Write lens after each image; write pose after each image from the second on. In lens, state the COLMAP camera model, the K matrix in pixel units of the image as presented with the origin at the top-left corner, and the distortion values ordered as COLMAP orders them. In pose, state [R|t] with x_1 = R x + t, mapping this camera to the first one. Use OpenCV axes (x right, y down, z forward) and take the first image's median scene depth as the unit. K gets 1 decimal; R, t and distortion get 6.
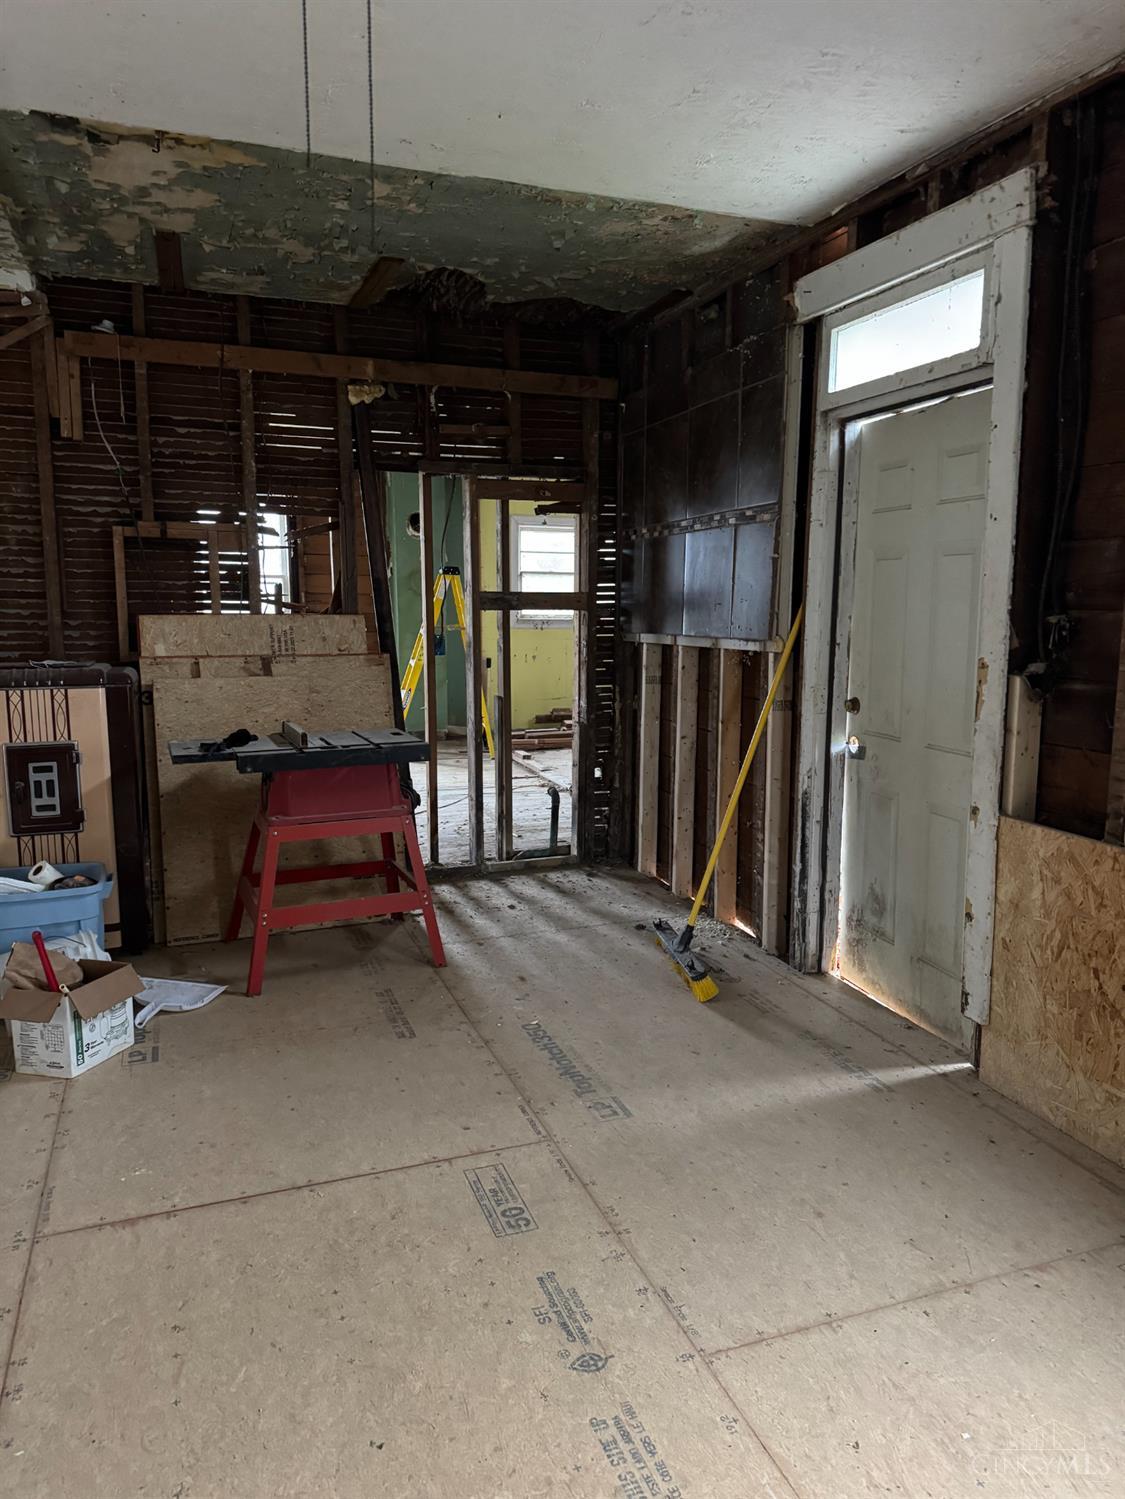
lens RADIAL K [[1064.6, 0, 562.5], [0, 1064.6, 749.5], [0, 0, 1]] dist [0.062414, -0.119916]
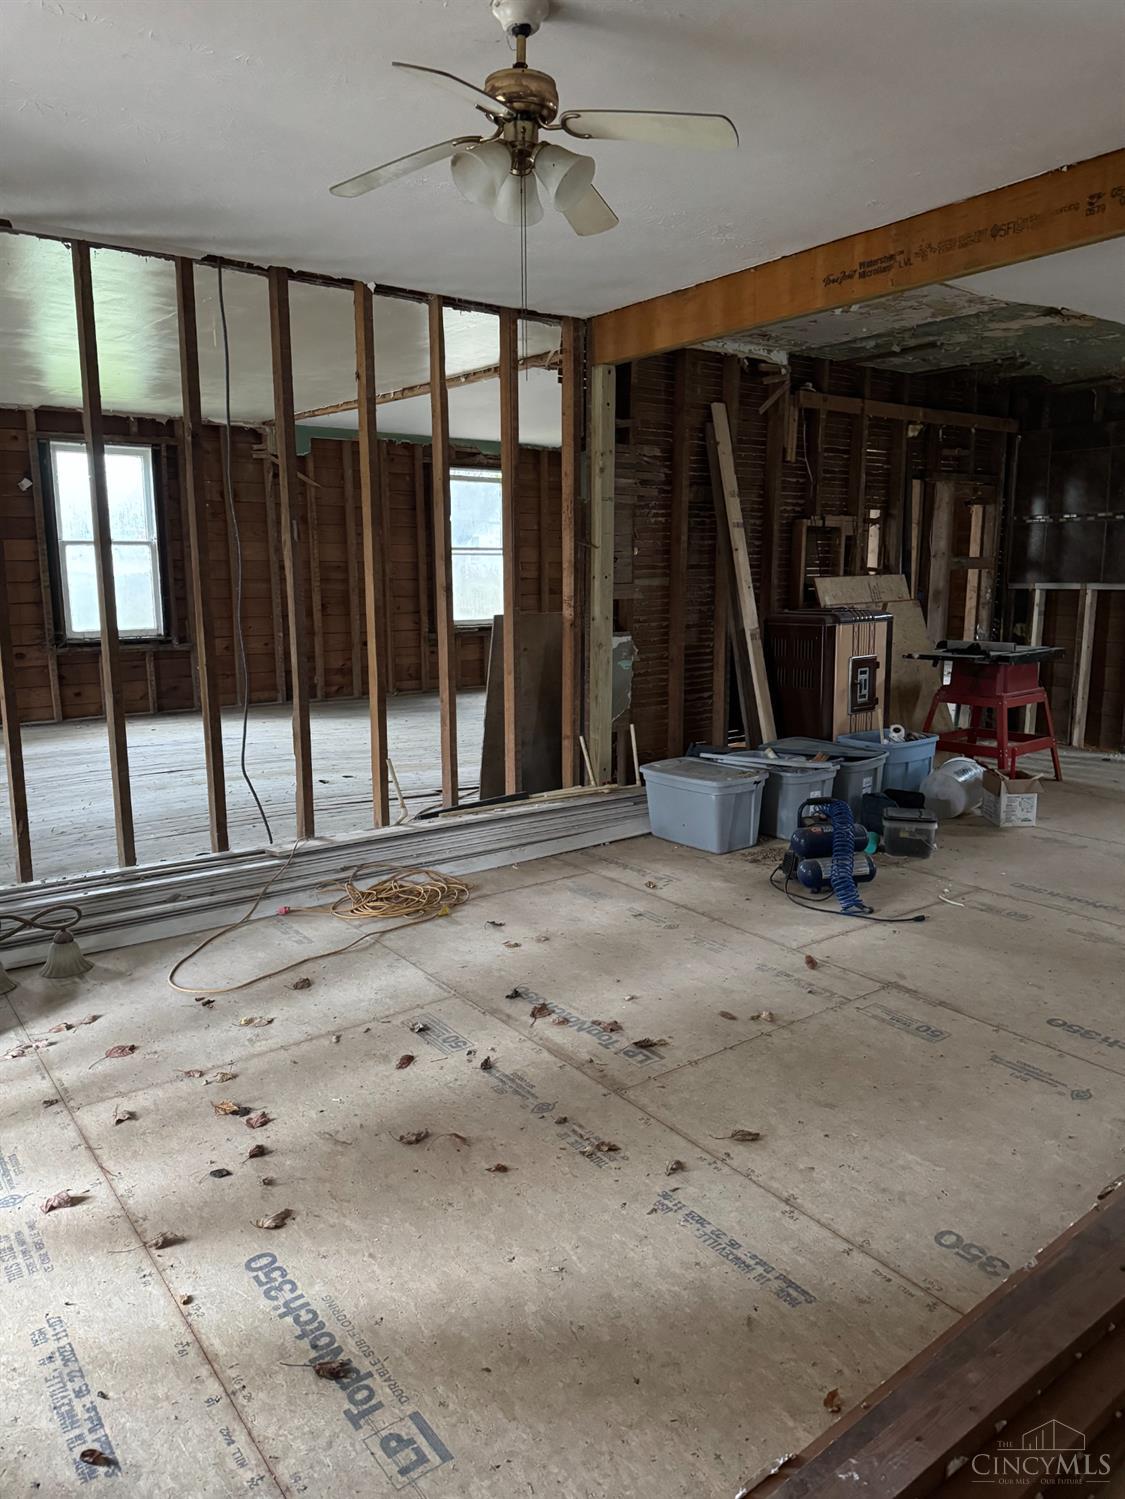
lens RADIAL K [[1064.6, 0, 562.5], [0, 1064.6, 749.5], [0, 0, 1]] dist [0.062414, -0.119916]
pose [[0.964298, -0.056348, 0.258757, -1.190512], [0.047296, 0.998036, 0.041079, 0.041347], [-0.260564, -0.027374, 0.965069, -0.397382]]
